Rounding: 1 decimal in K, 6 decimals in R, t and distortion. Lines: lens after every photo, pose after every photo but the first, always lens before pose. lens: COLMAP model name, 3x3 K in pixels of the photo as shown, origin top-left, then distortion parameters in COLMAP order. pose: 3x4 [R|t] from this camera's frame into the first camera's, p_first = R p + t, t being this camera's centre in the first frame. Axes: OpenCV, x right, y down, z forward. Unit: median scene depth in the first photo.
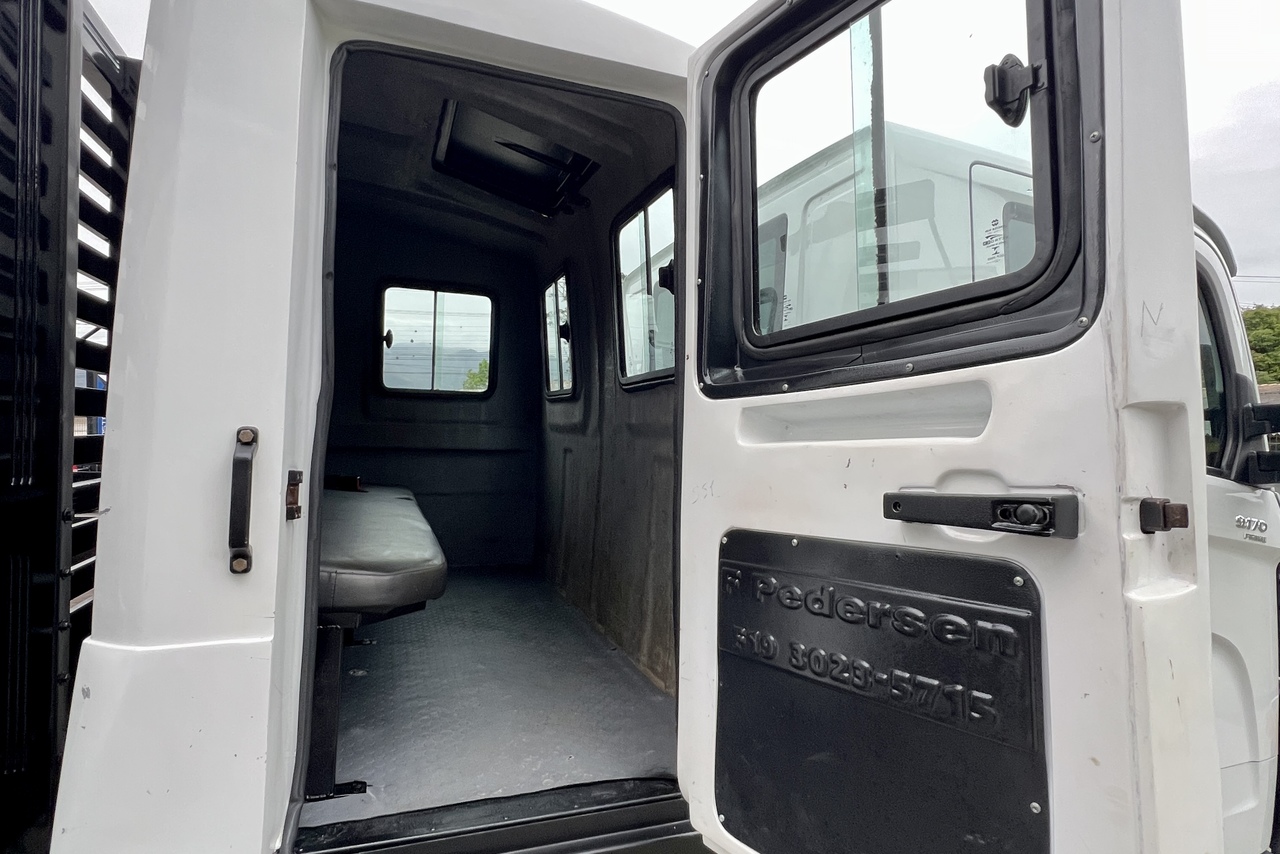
lens RADIAL K [[680.0, 0, 638.6], [0, 680.0, 426.5], [0, 0, 1]] dist [-0.019335, 0.003110]
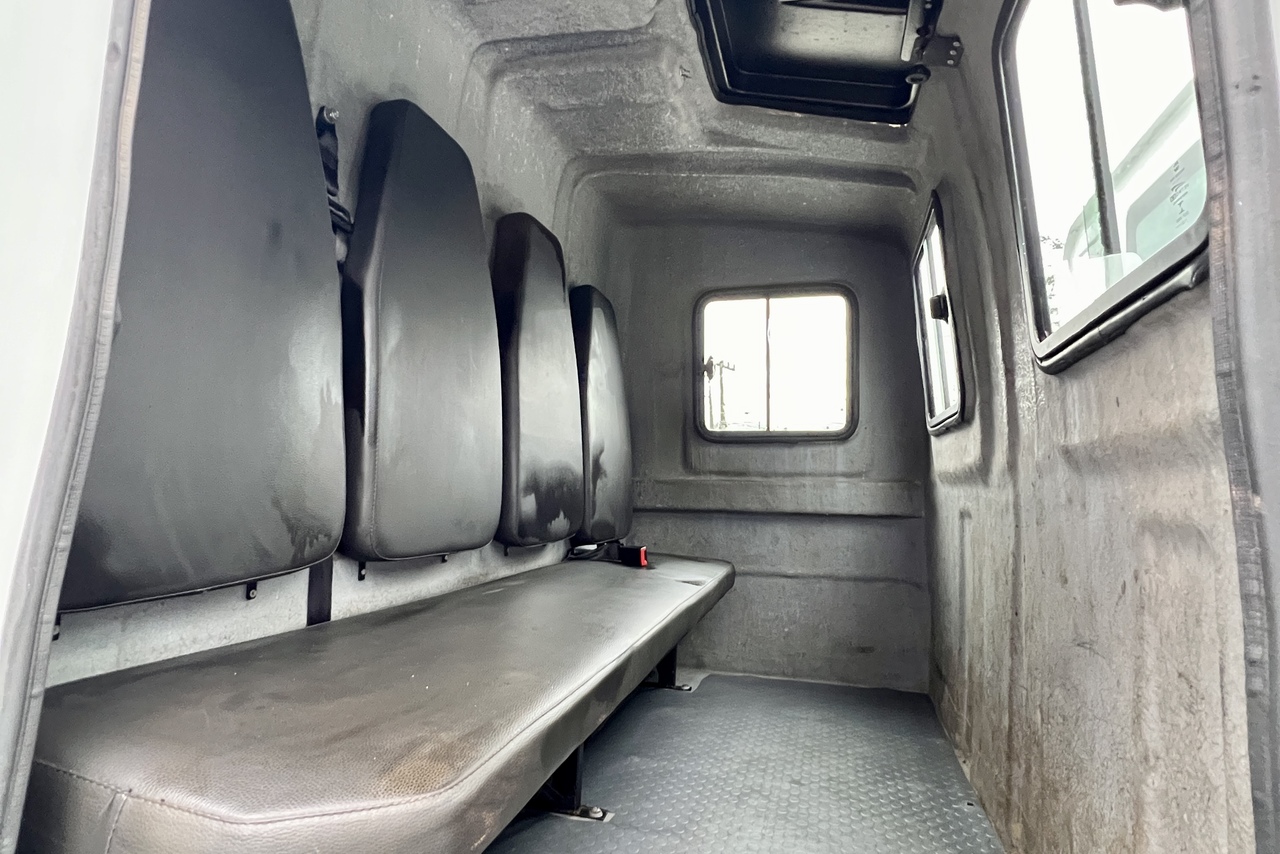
lens RADIAL K [[680.0, 0, 638.6], [0, 680.0, 432.1], [0, 0, 1]] dist [-0.019335, 0.003110]
pose [[0.808818, -0.062138, -0.584767, 0.013249], [0.005021, 0.995095, -0.098796, 0.021362], [0.588038, 0.076972, 0.805163, 0.369638]]
